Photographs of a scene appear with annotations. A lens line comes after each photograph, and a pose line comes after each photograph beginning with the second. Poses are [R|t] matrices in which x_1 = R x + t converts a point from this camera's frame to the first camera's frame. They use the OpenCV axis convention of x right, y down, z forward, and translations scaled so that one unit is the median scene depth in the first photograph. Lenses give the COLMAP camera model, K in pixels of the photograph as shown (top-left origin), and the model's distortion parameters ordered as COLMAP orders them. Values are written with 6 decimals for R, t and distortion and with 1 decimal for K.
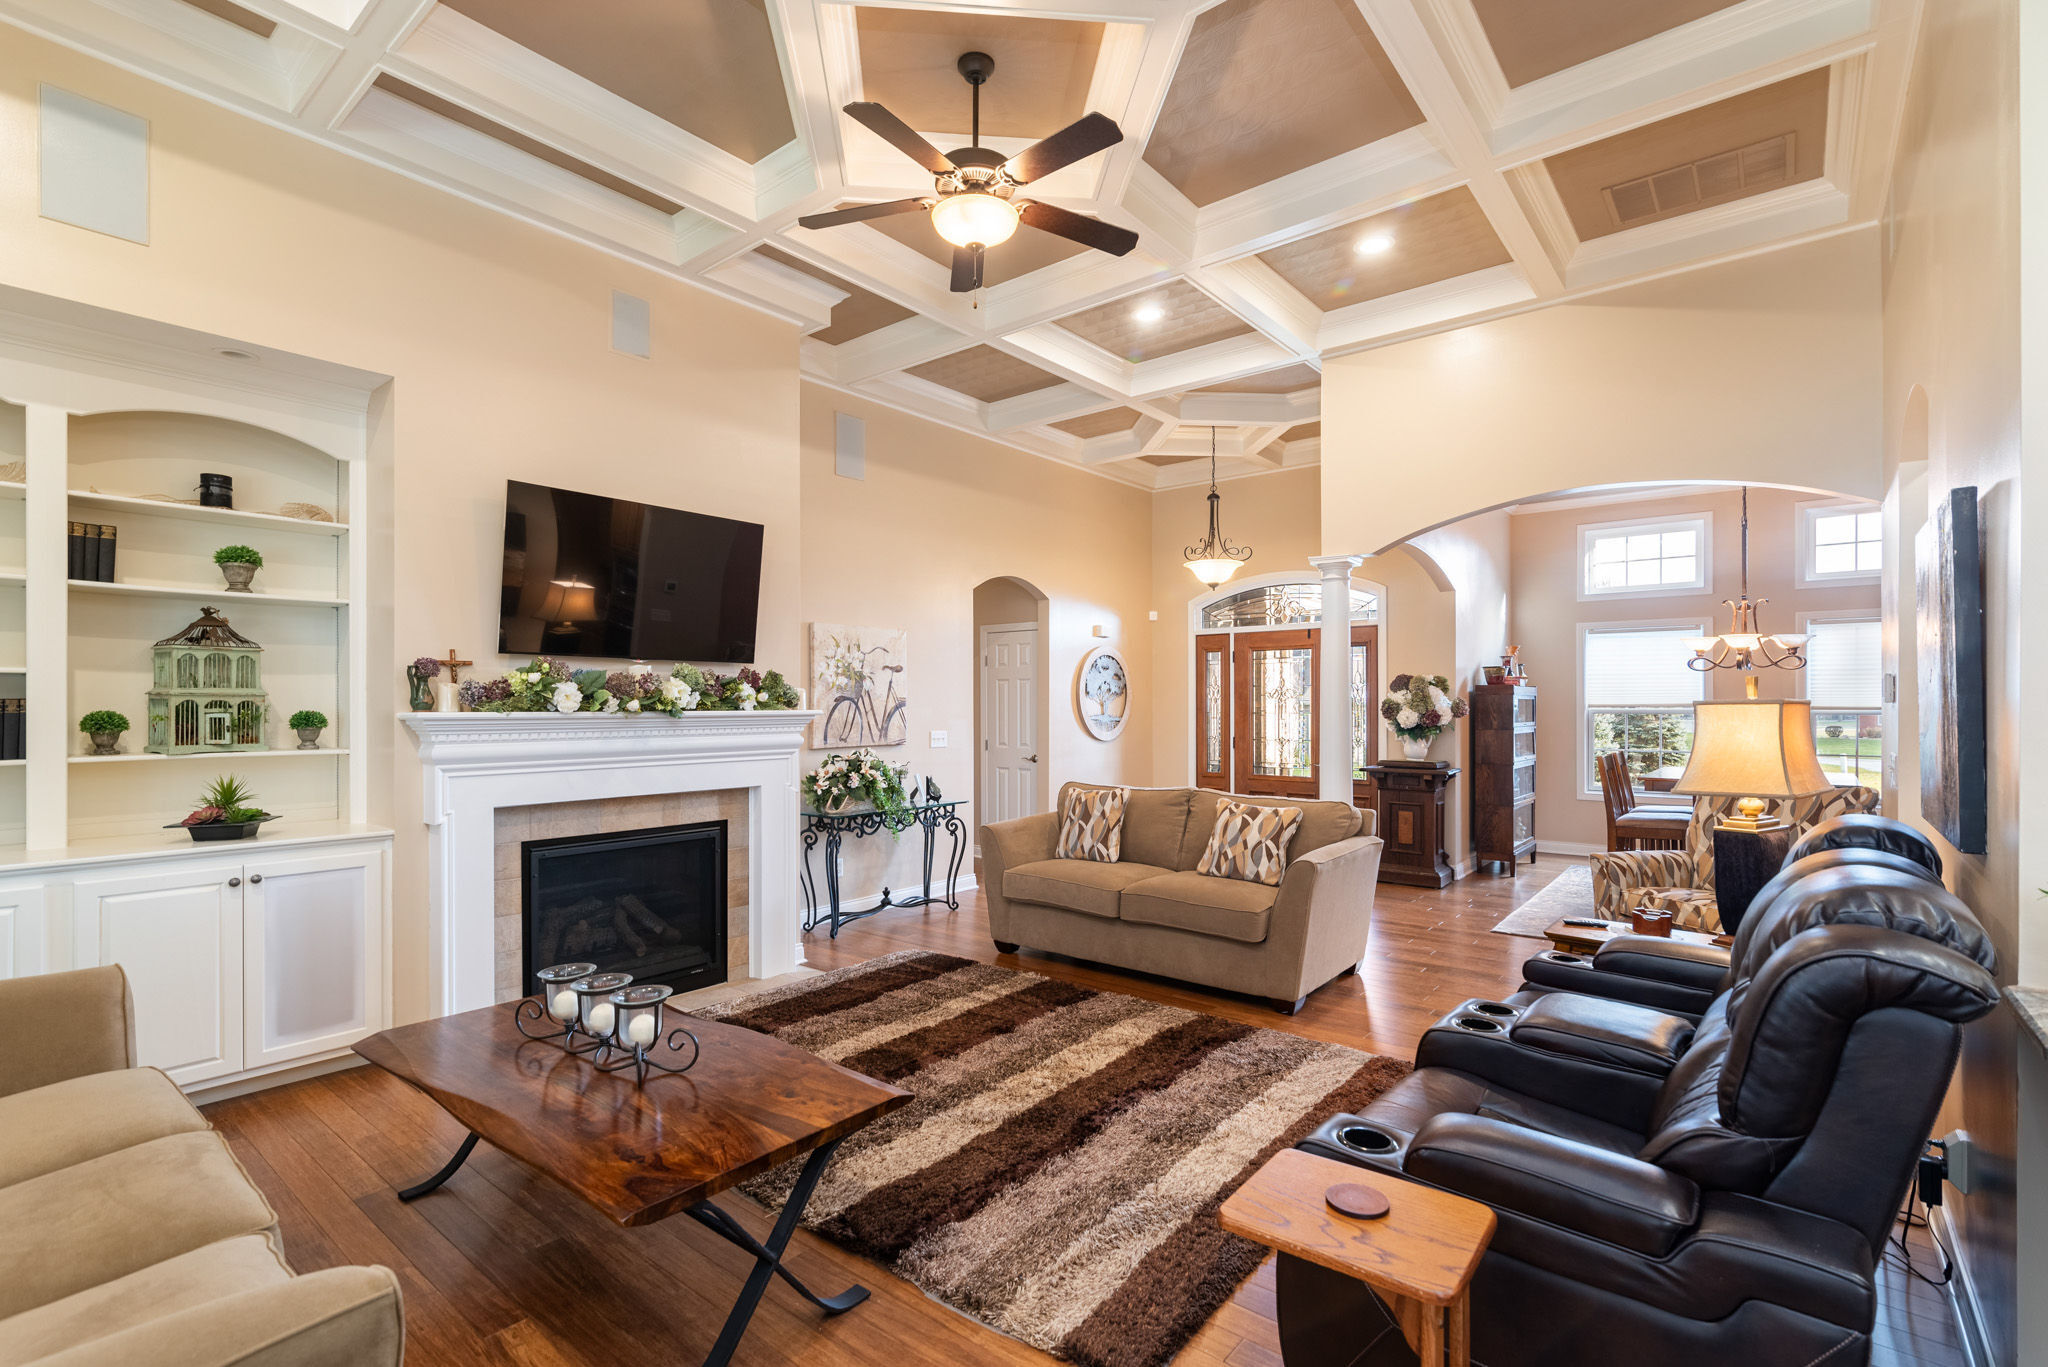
lens RADIAL K [[935.2, 0, 1018.2], [0, 935.2, 690.8], [0, 0, 1]] dist [-0.000641, 0.000042]
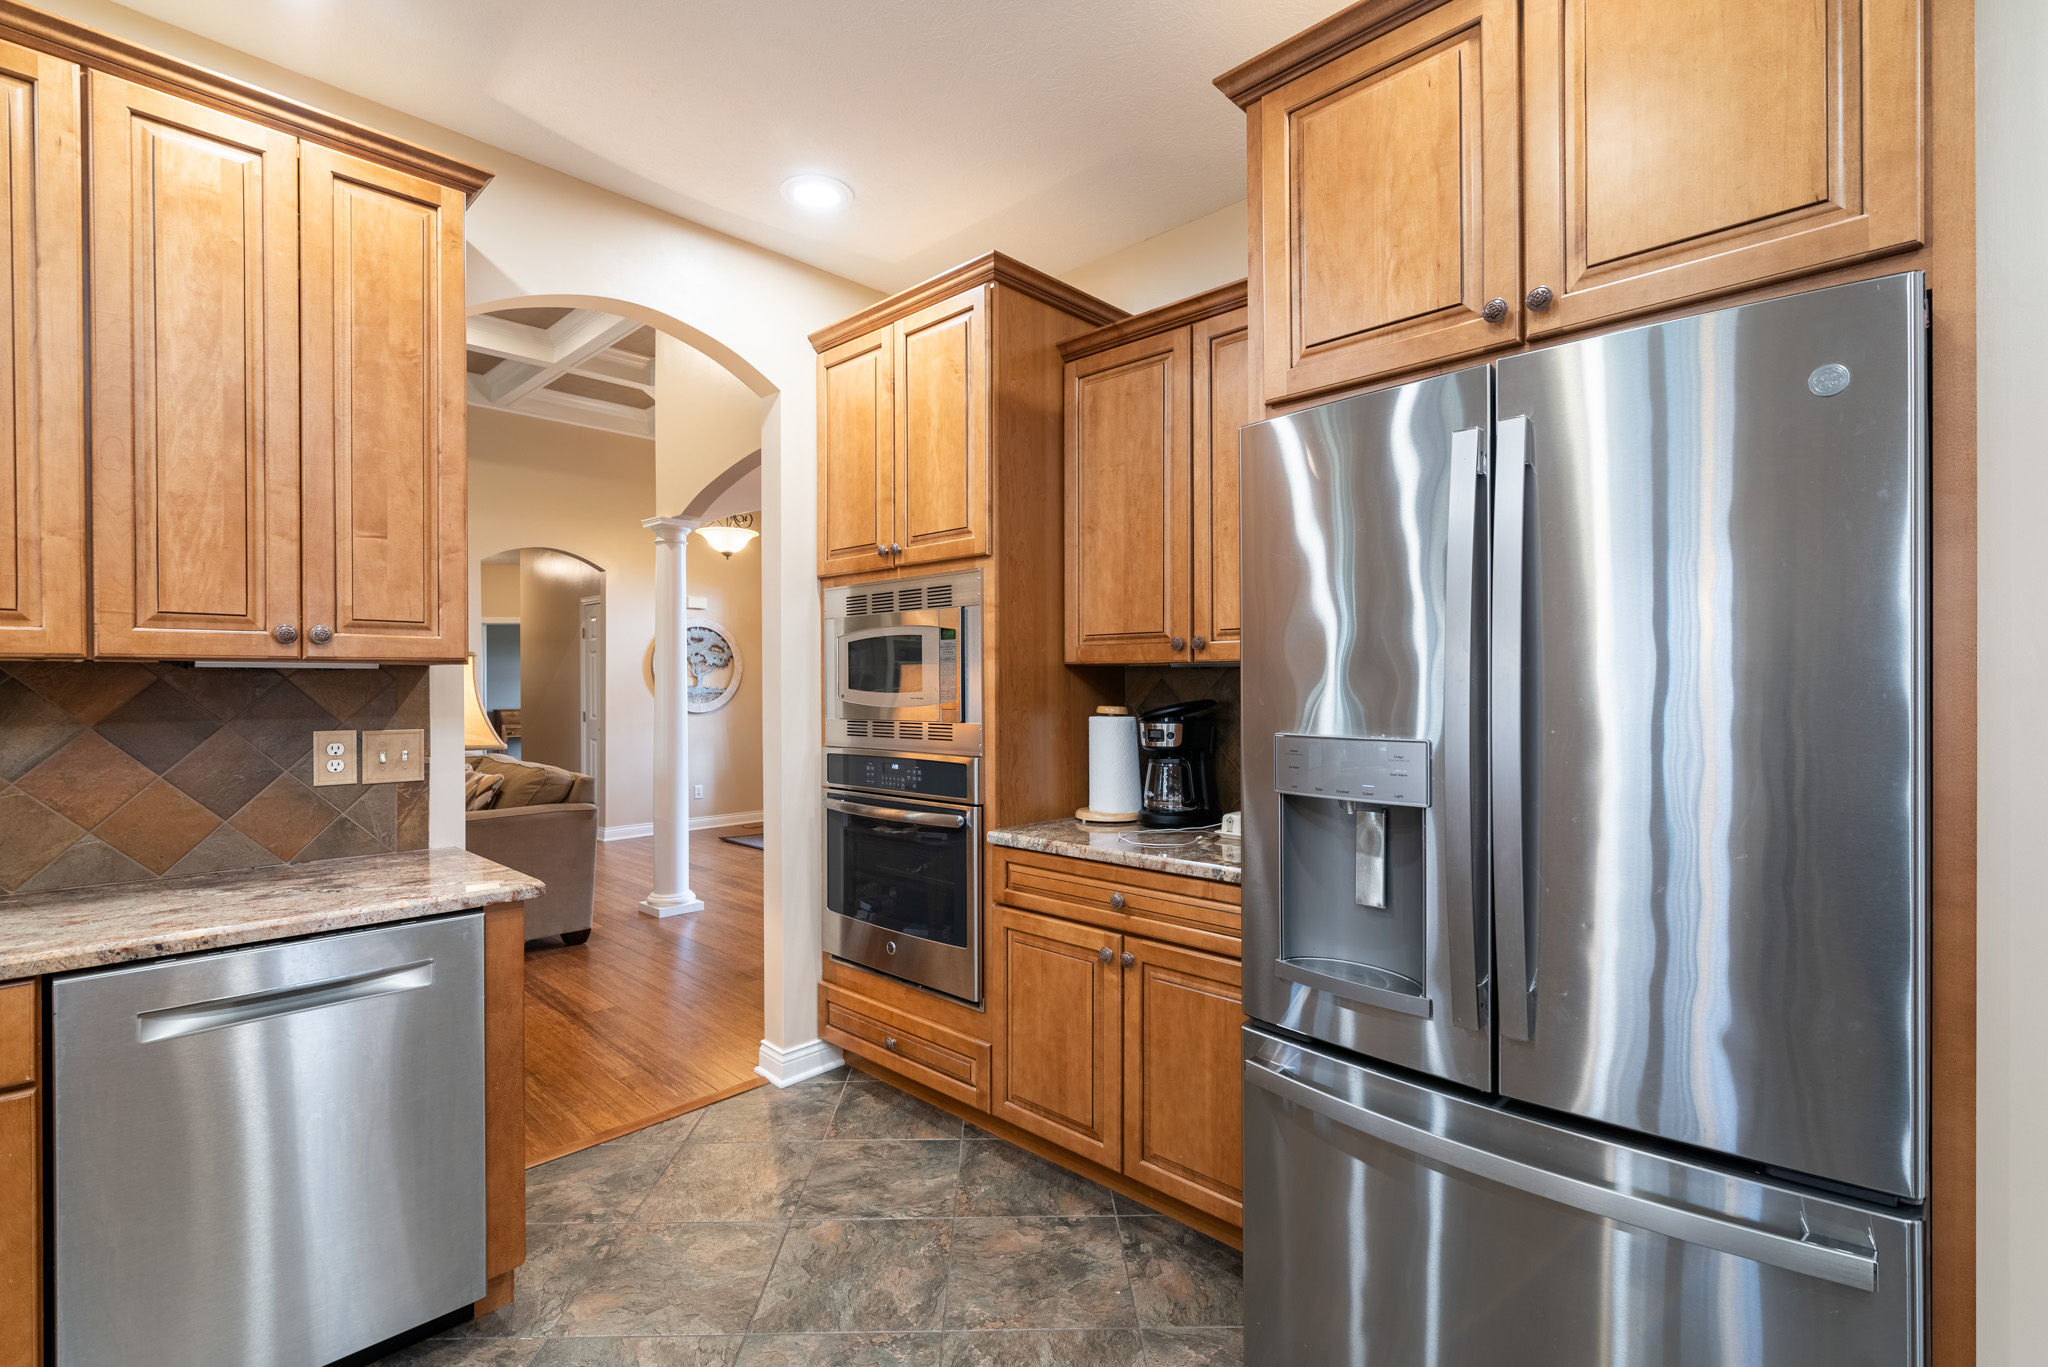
lens RADIAL K [[935.2, 0, 1018.2], [0, 935.2, 690.8], [0, 0, 1]] dist [-0.000641, 0.000042]
pose [[0.997069, -0.000351, -0.076509, 0.719734], [0.001828, 0.999813, 0.019232, 0.015348], [0.076488, -0.019316, 0.996883, 0.052642]]
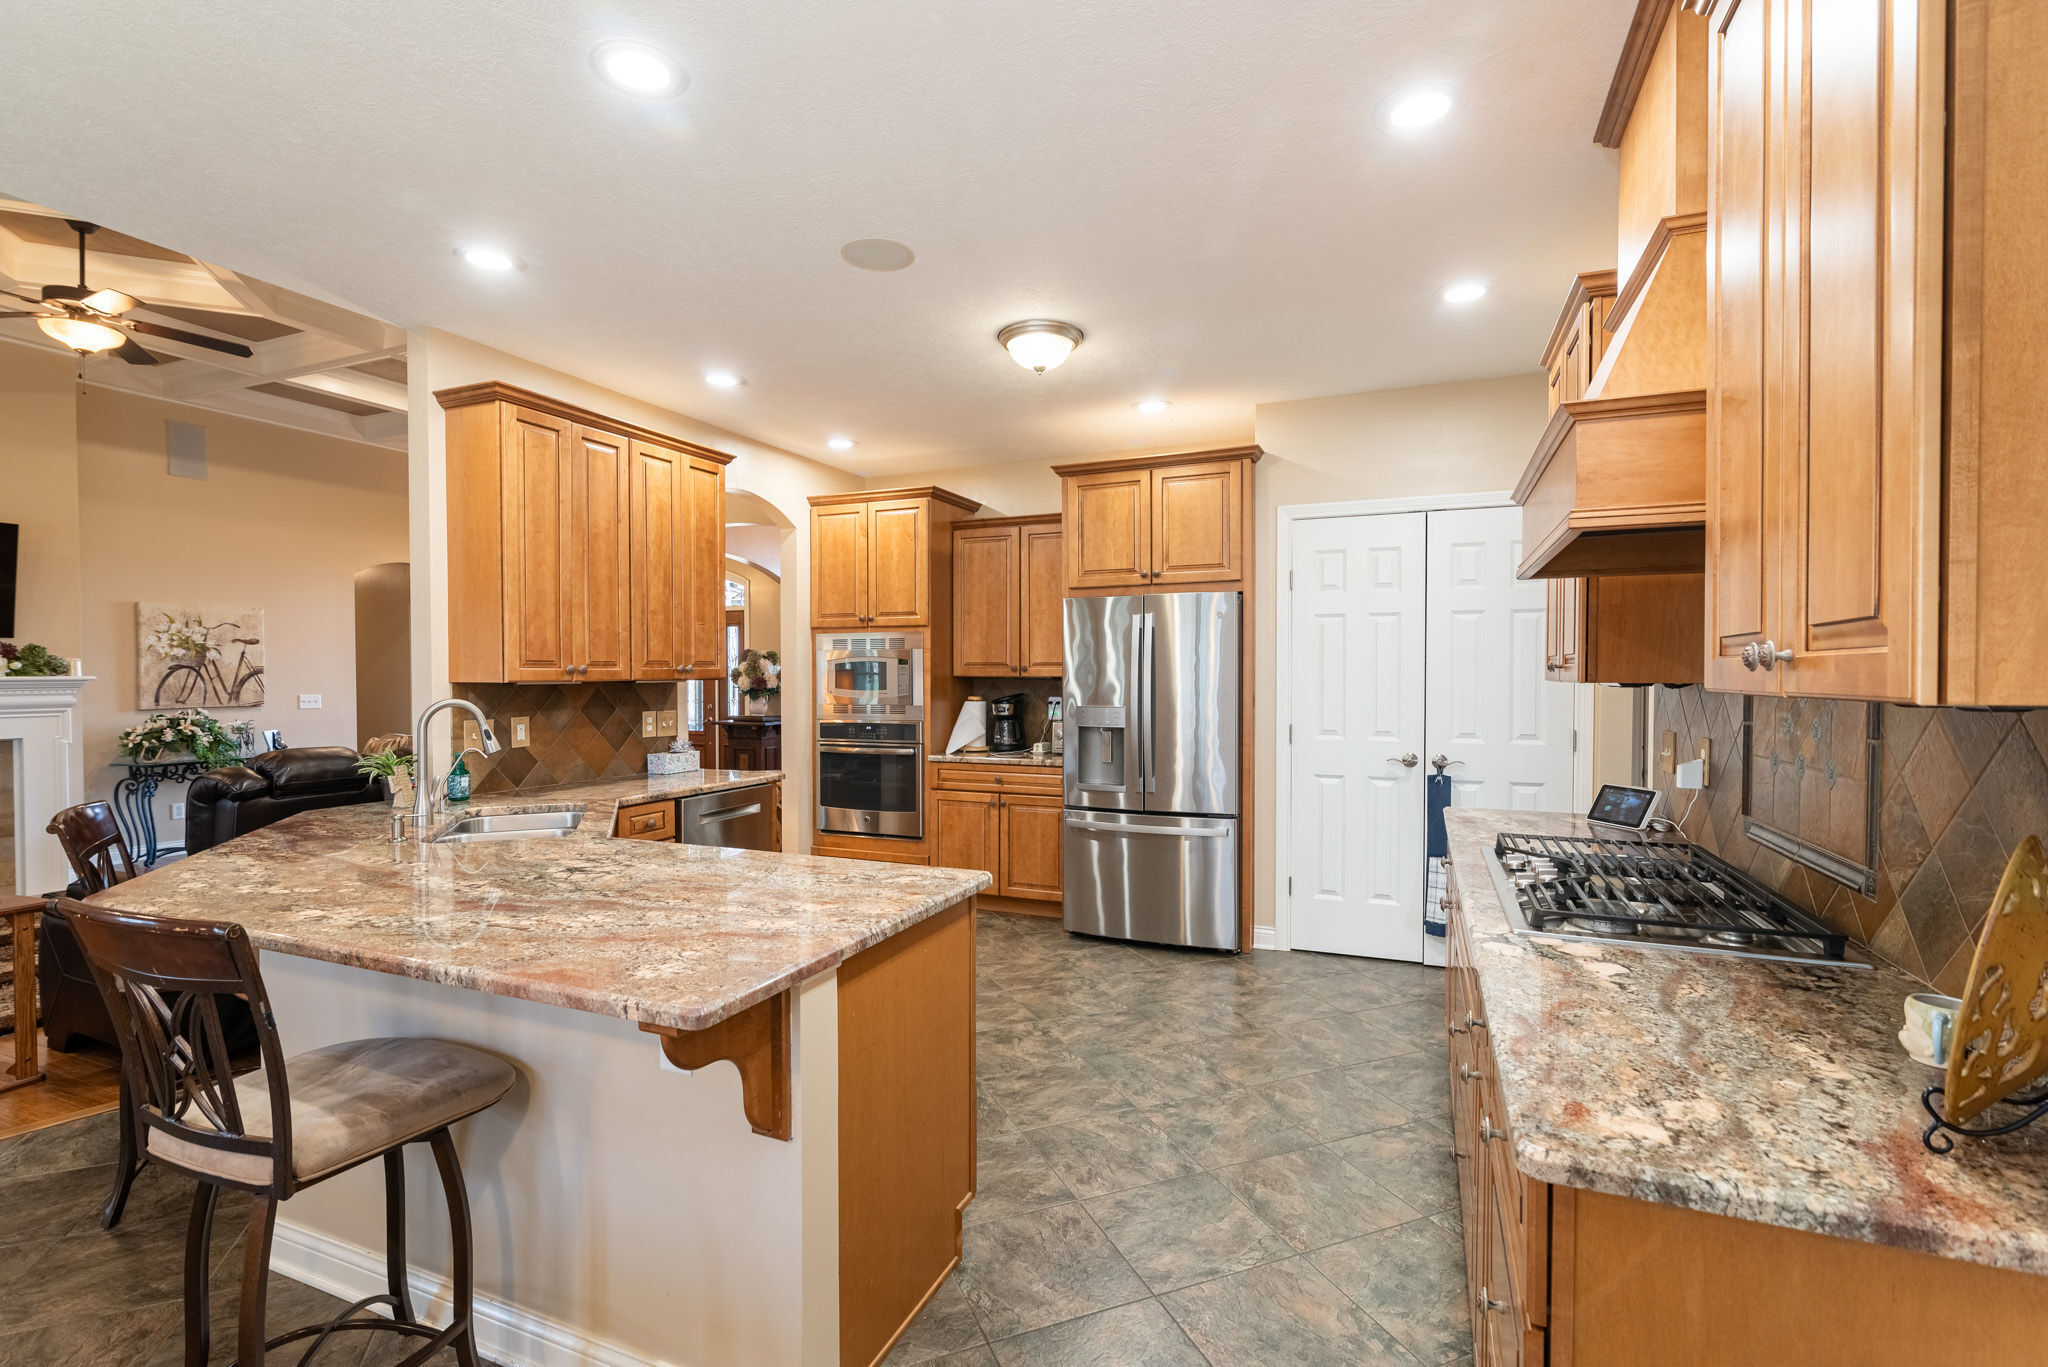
lens RADIAL K [[916.7, 0, 1024.0], [0, 916.7, 683.5], [0, 0, 1]] dist [0.002373, 0.000615]
pose [[0.958908, -0.002162, 0.283708, 0.507312], [-0.005299, 0.999660, 0.025526, -0.005912], [-0.283667, -0.025981, 0.958571, -0.410202]]
